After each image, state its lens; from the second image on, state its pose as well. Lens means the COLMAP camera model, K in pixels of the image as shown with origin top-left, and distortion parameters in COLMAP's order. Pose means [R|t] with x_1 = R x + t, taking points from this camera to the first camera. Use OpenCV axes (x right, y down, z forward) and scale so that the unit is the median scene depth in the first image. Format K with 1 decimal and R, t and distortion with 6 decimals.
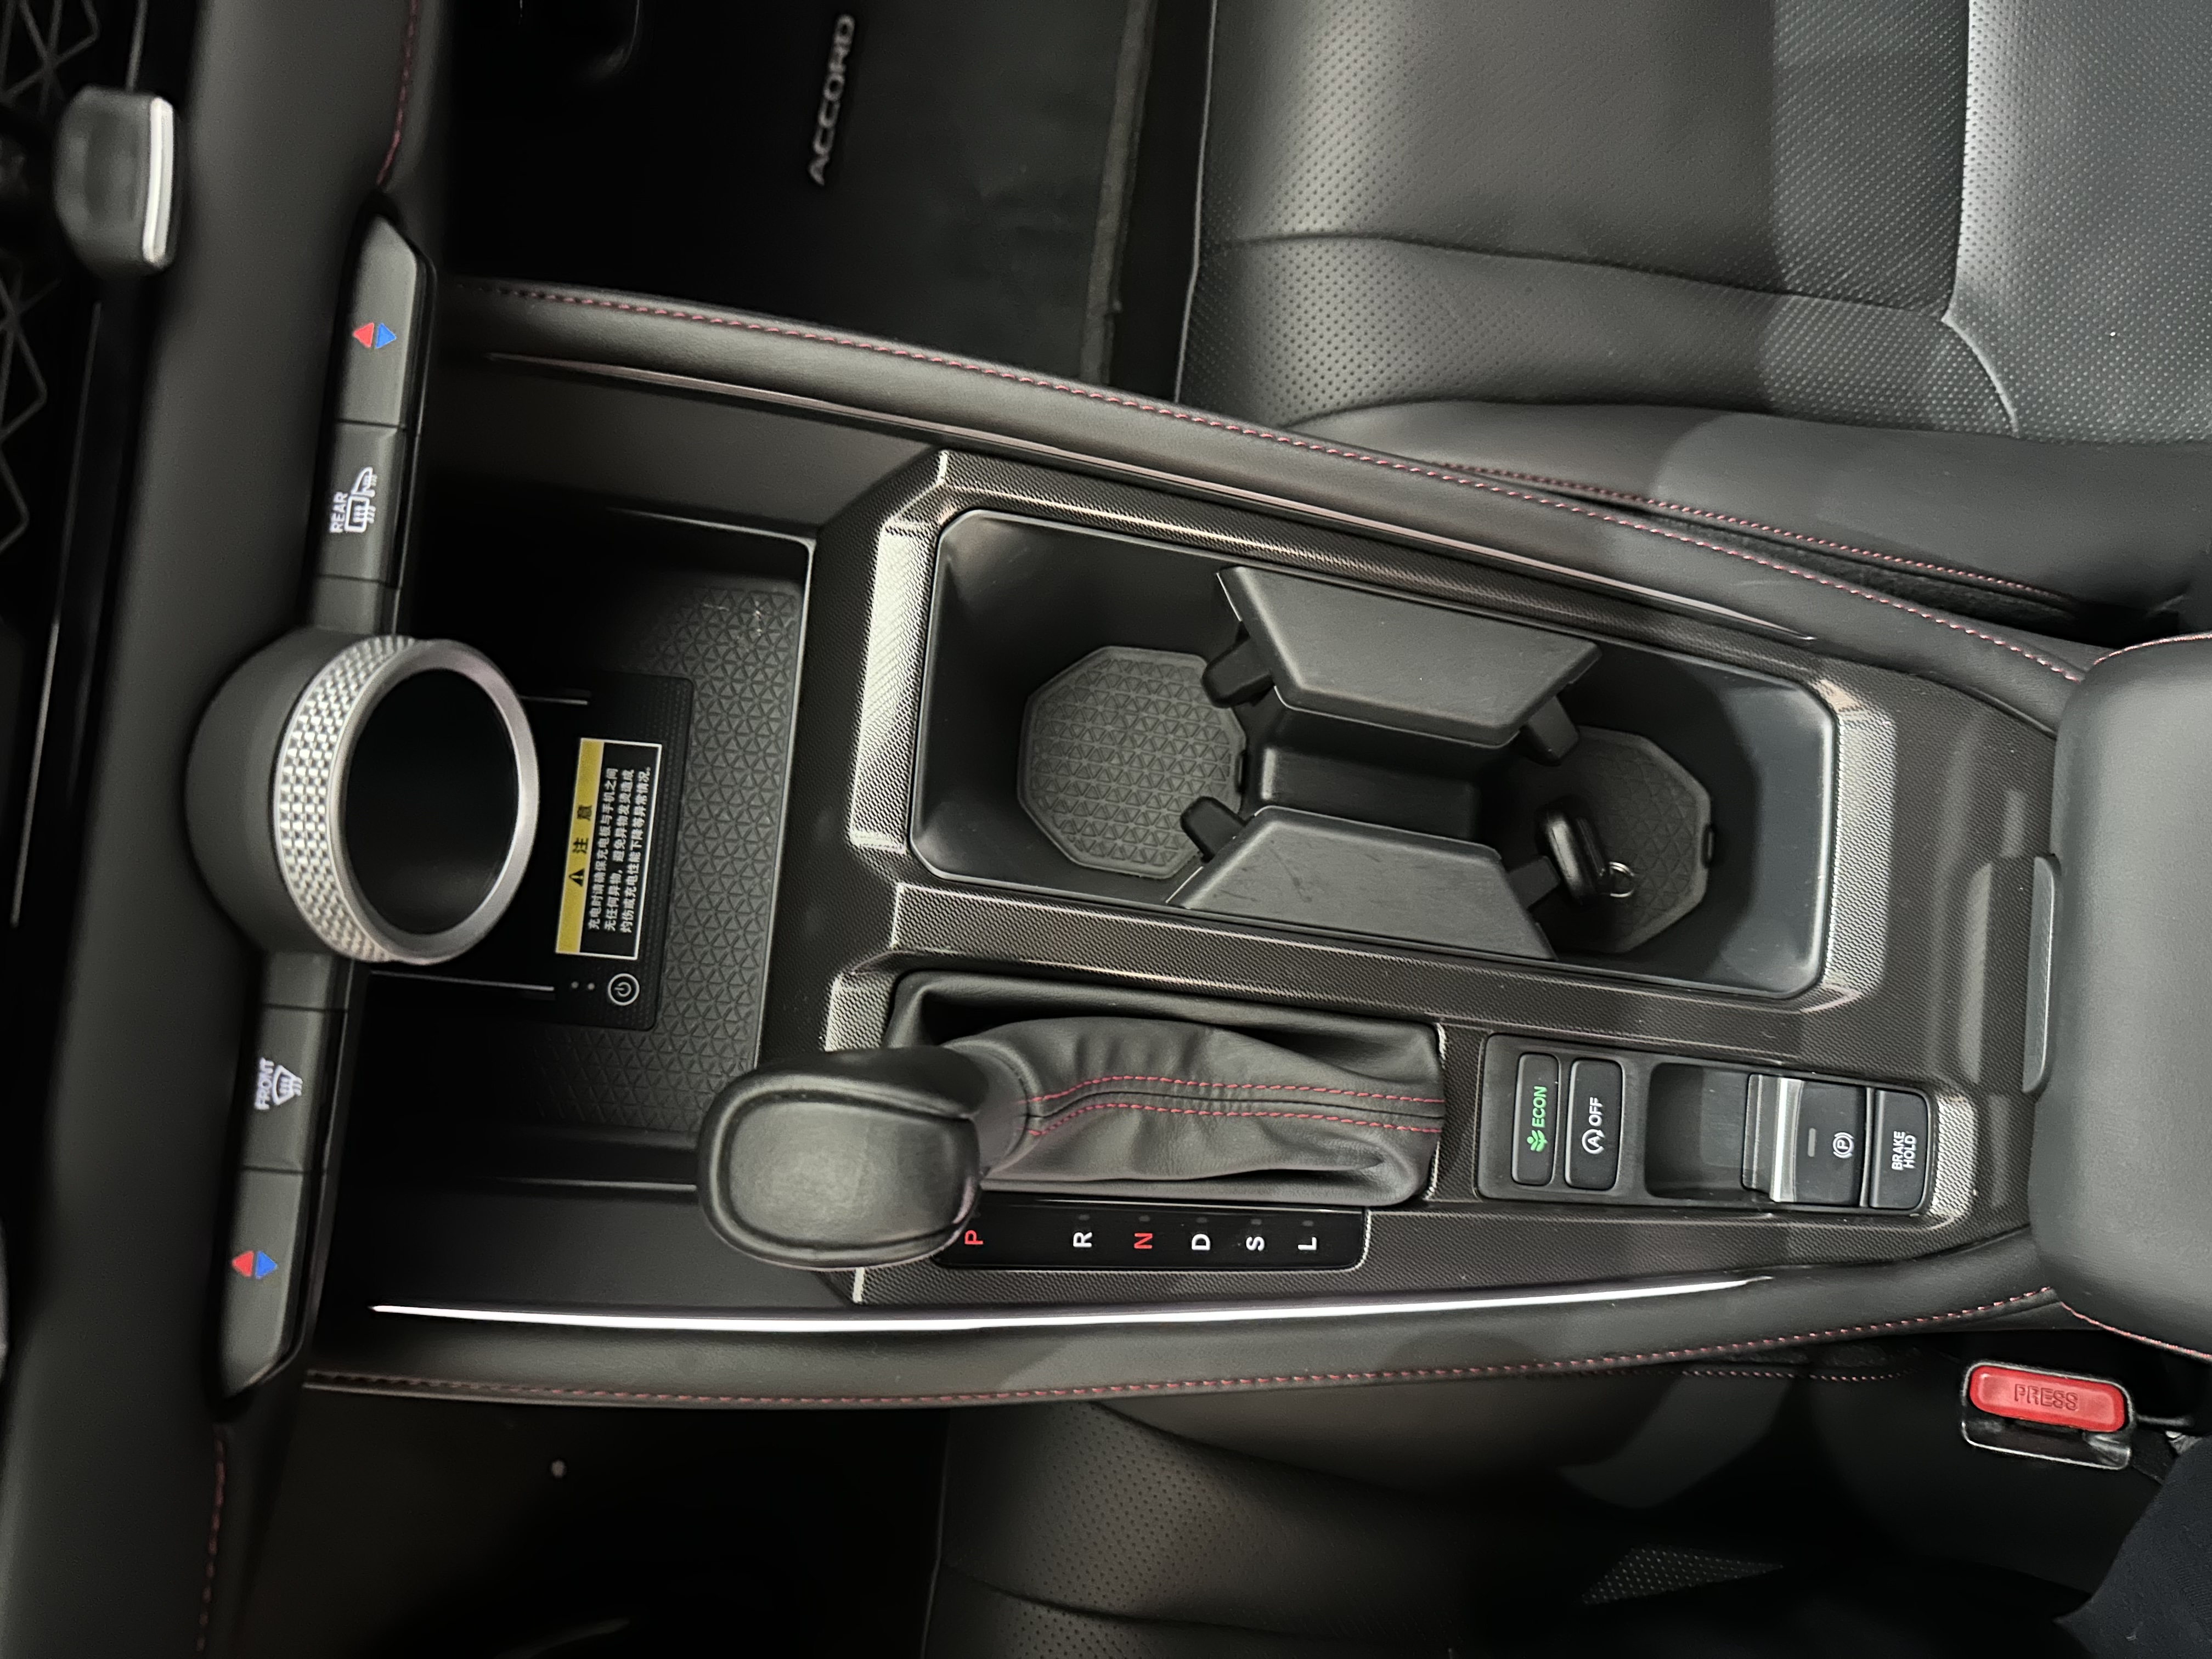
lens RADIAL K [[1558.1, 0, 1103.3], [0, 1558.1, 817.2], [0, 0, 1]] dist [0.195414, -0.429354]
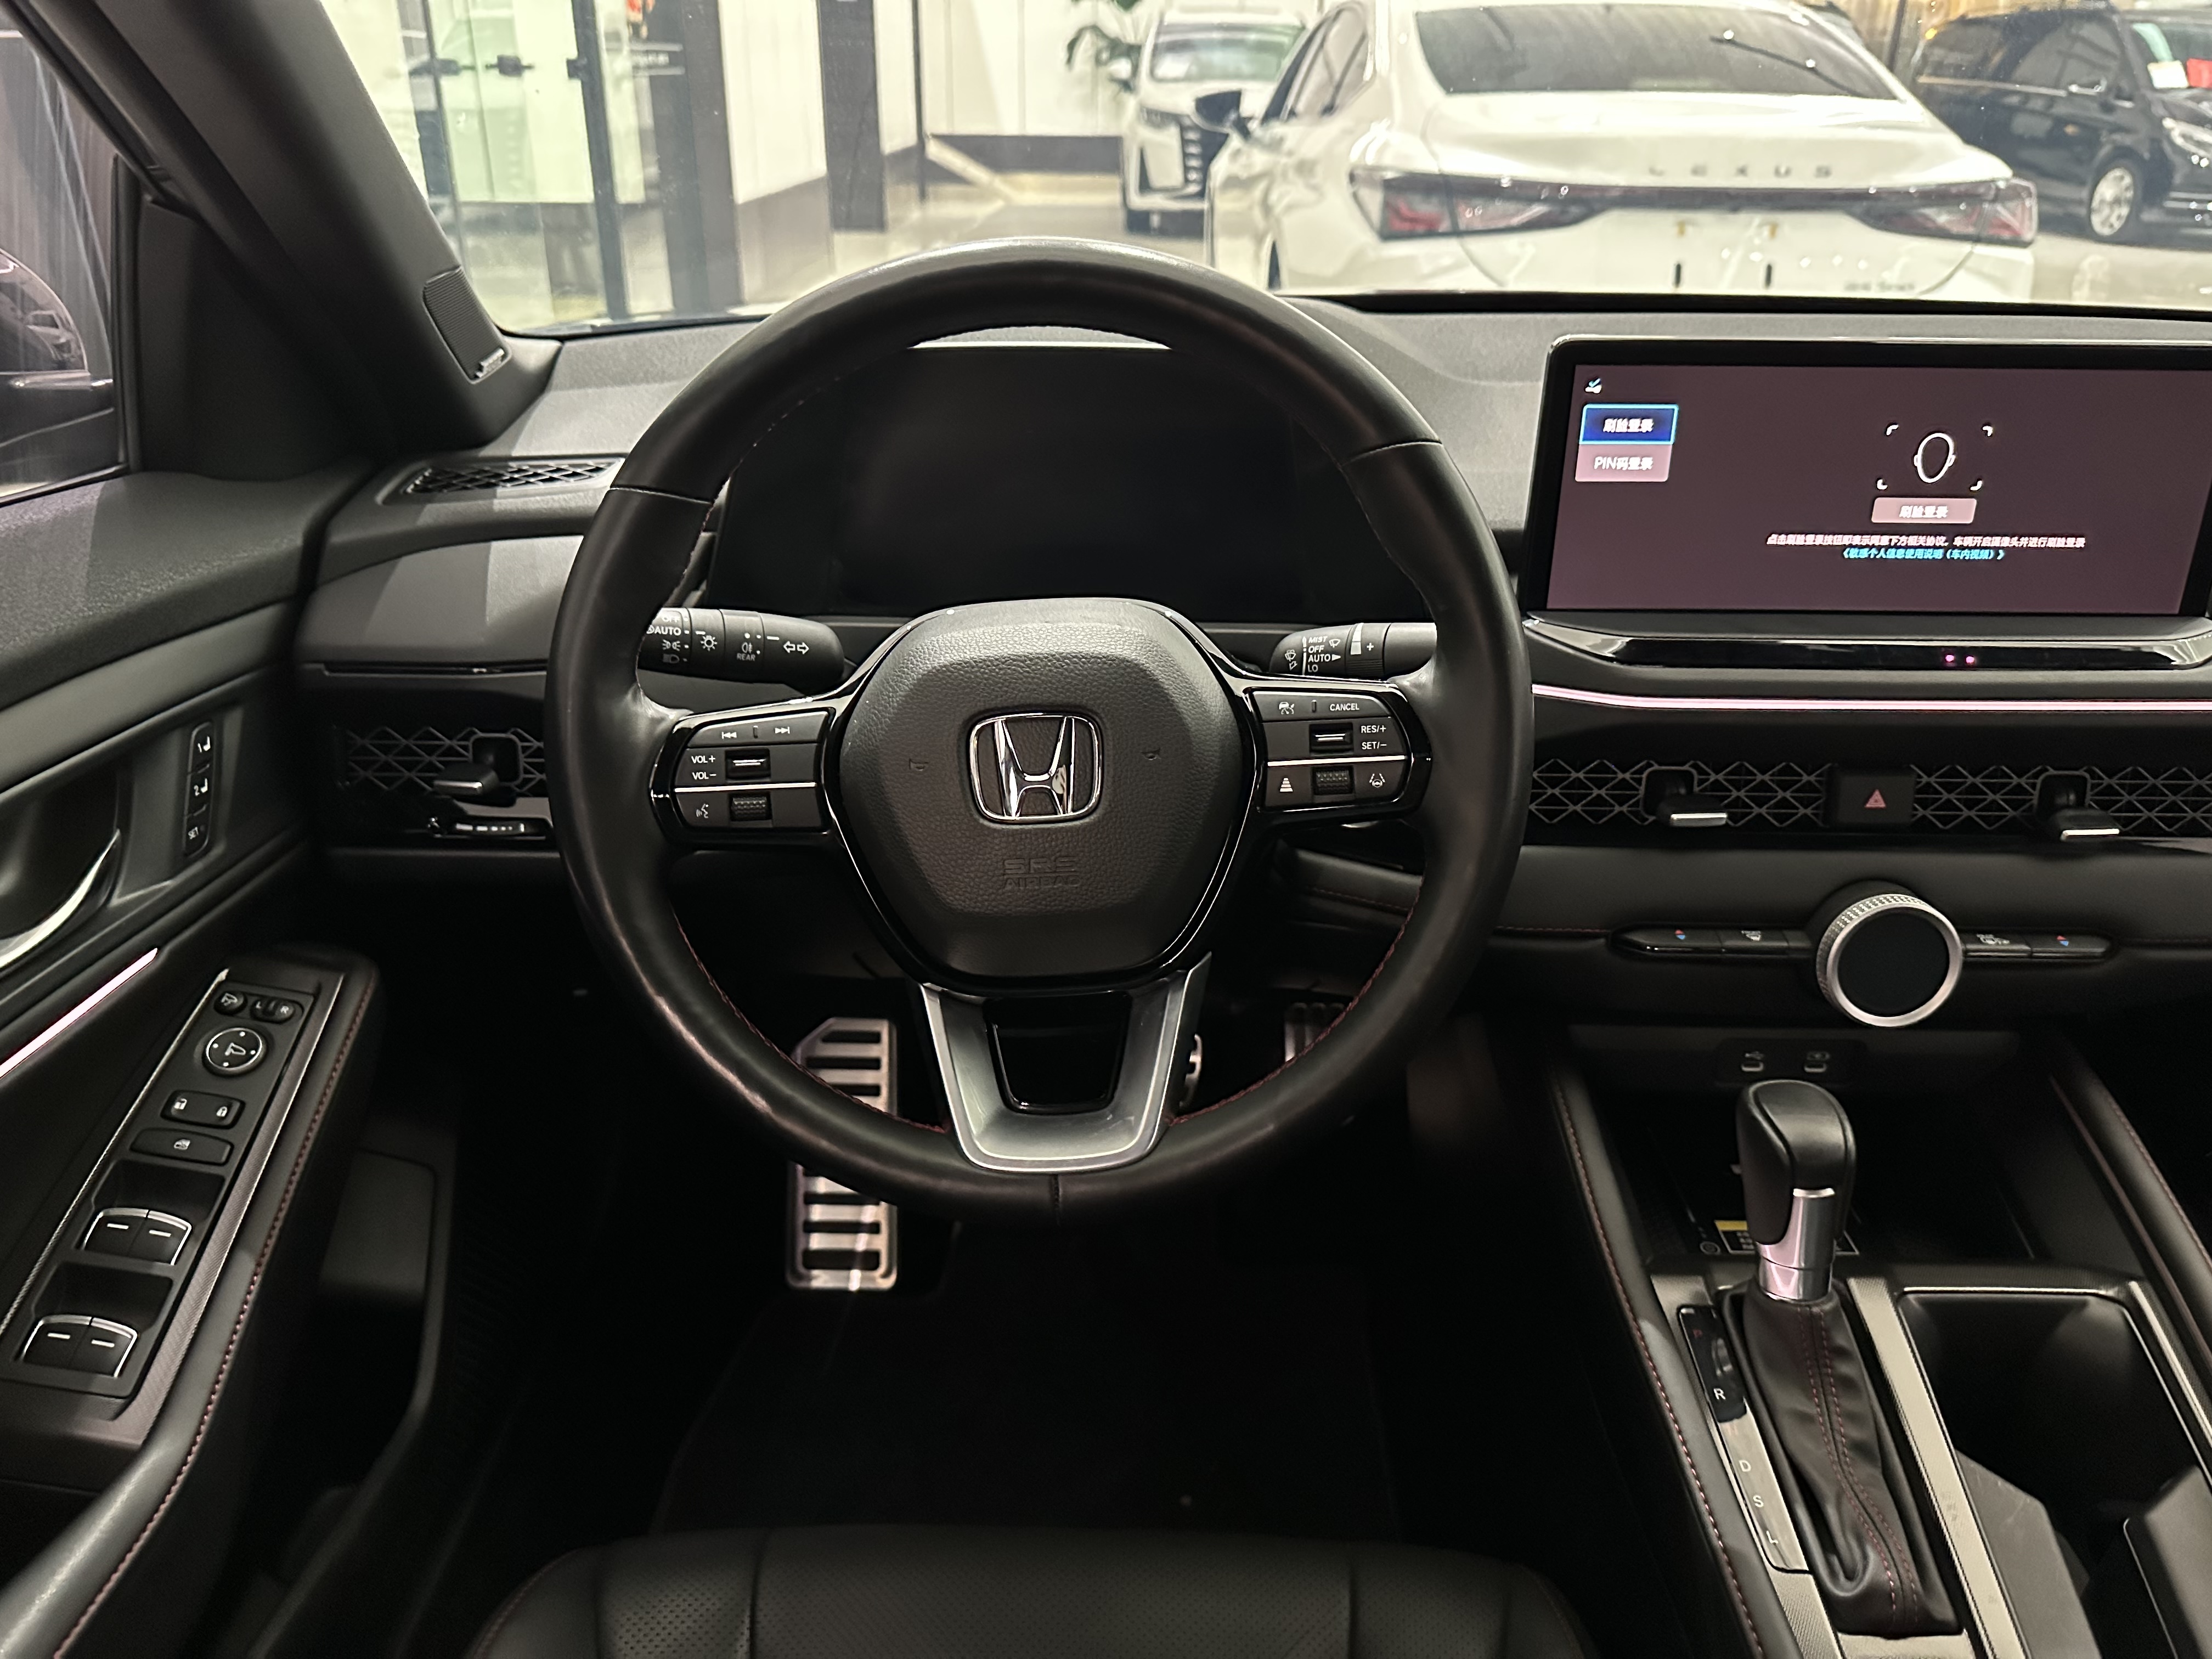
lens RADIAL K [[1567.3, 0, 1111.4], [0, 1567.3, 822.5], [0, 0, 1]] dist [0.037828, -0.072229]
pose [[0.076115, 0.471785, -0.878422, 0.919575], [-0.994482, 0.099702, -0.032624, 0.758383], [0.072189, 0.876059, 0.476770, -0.258469]]
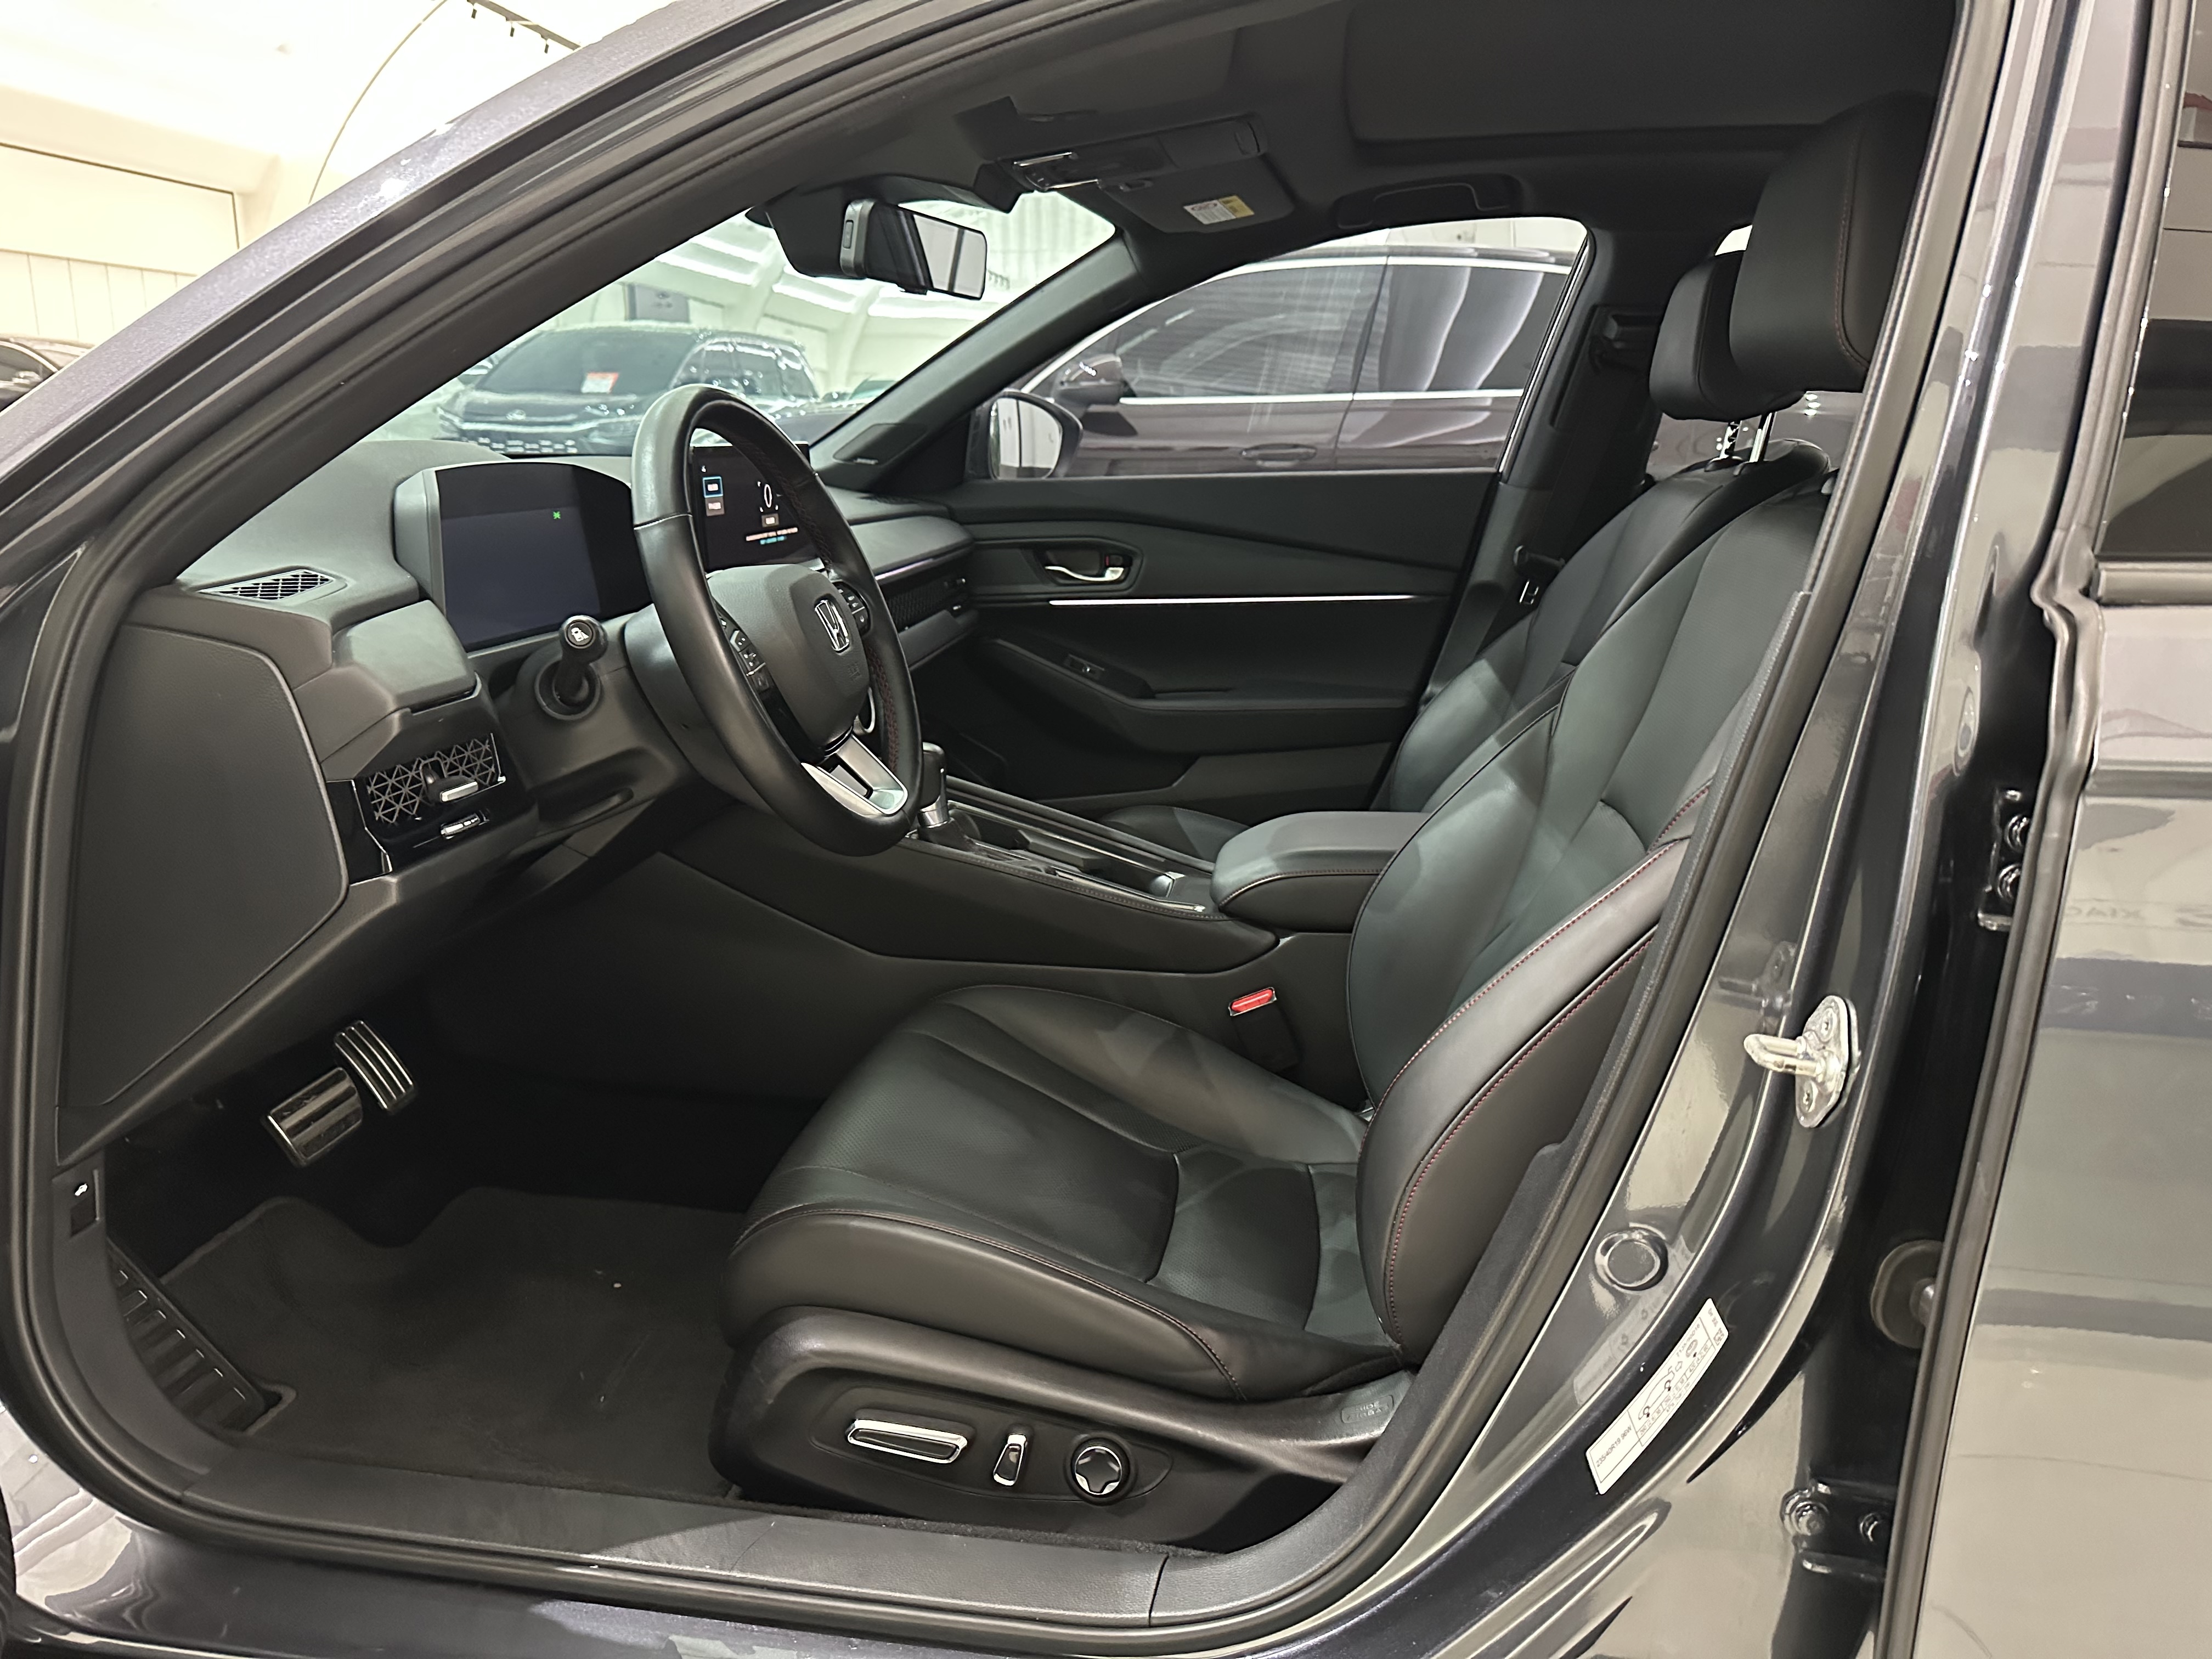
lens RADIAL K [[1562.0, 0, 1144.1], [0, 1562.0, 832.8], [0, 0, 1]] dist [0.057226, -0.125131]
pose [[0.995786, 0.091458, -0.006782, 0.397532], [-0.036408, 0.326362, -0.944543, 3.264206], [-0.084173, 0.940810, 0.328317, -0.287218]]
